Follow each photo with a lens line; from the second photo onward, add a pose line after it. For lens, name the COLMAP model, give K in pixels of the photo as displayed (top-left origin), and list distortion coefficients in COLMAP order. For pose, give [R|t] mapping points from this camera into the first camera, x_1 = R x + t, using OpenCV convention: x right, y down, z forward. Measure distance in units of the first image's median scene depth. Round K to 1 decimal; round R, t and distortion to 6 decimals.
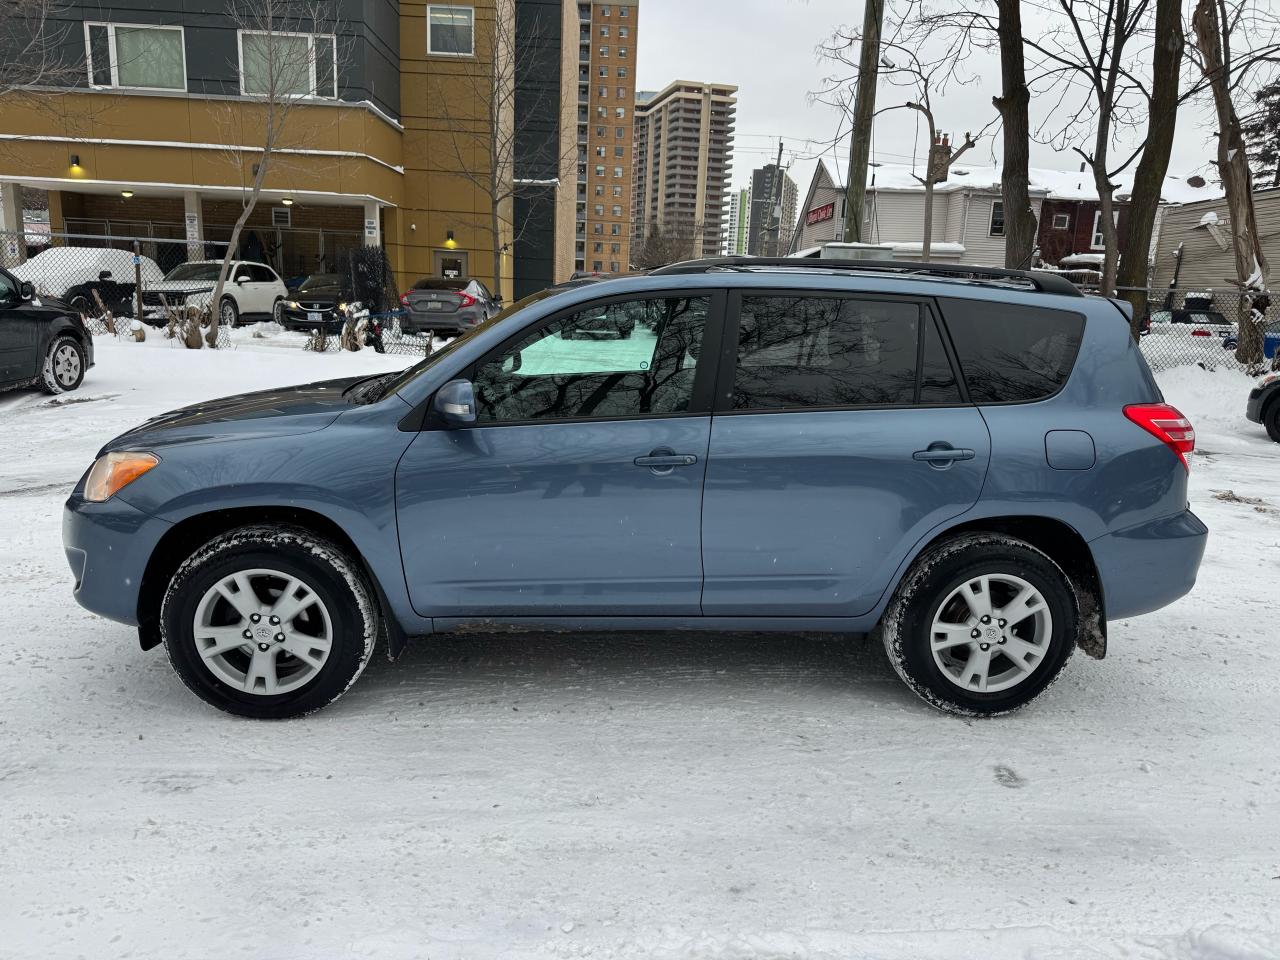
lens RADIAL K [[908.8, 0, 638.8], [0, 908.8, 478.4], [0, 0, 1]] dist [0.003441, -0.013293]
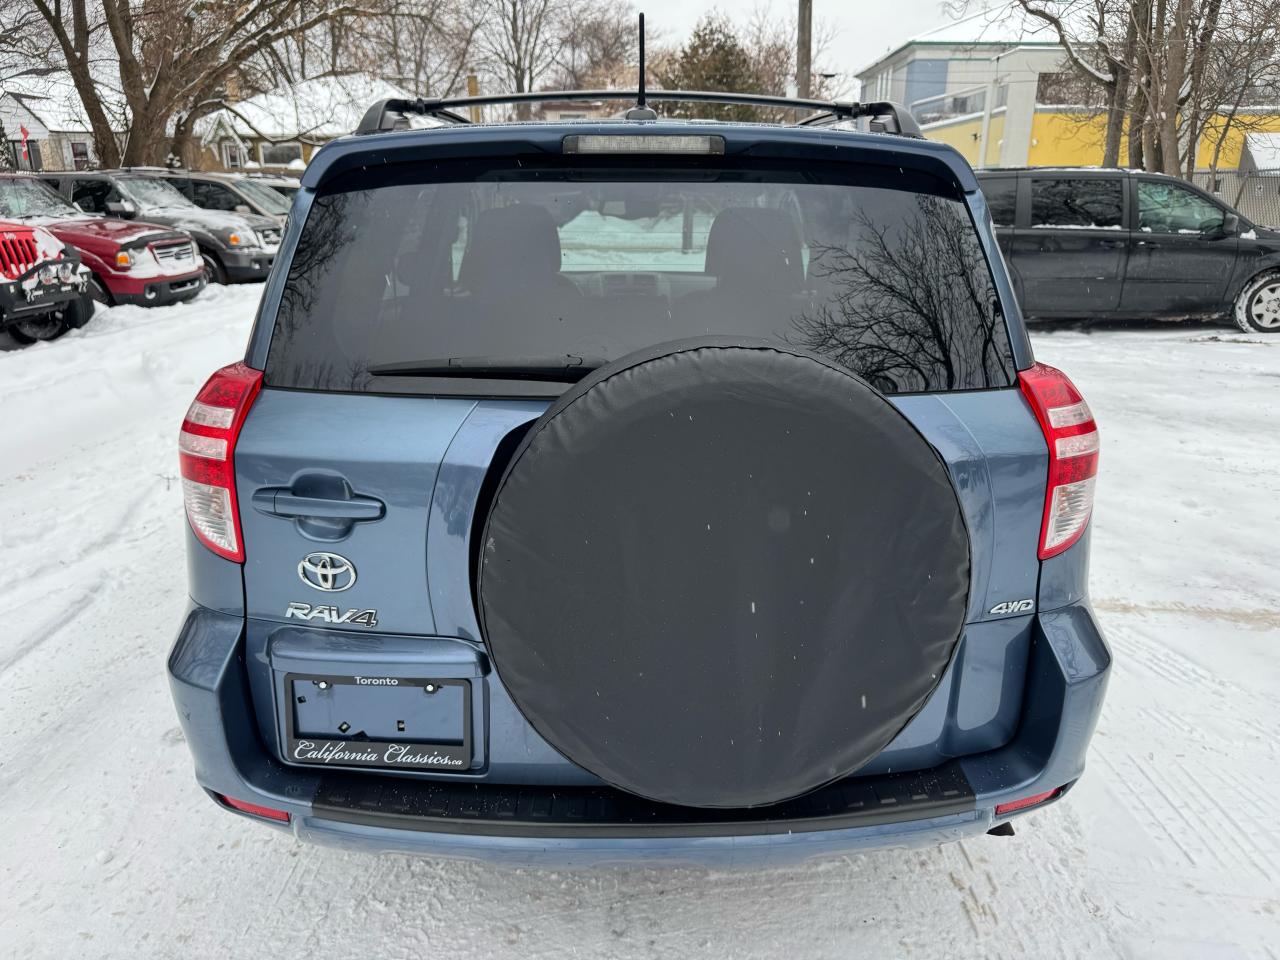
lens RADIAL K [[908.8, 0, 645.7], [0, 908.8, 479.9], [0, 0, 1]] dist [0.003441, -0.013293]
pose [[-0.045904, 0.255196, -0.965799, 0.181716], [-0.208436, 0.943091, 0.259103, -0.033897], [0.976958, 0.213202, 0.009900, 0.217836]]
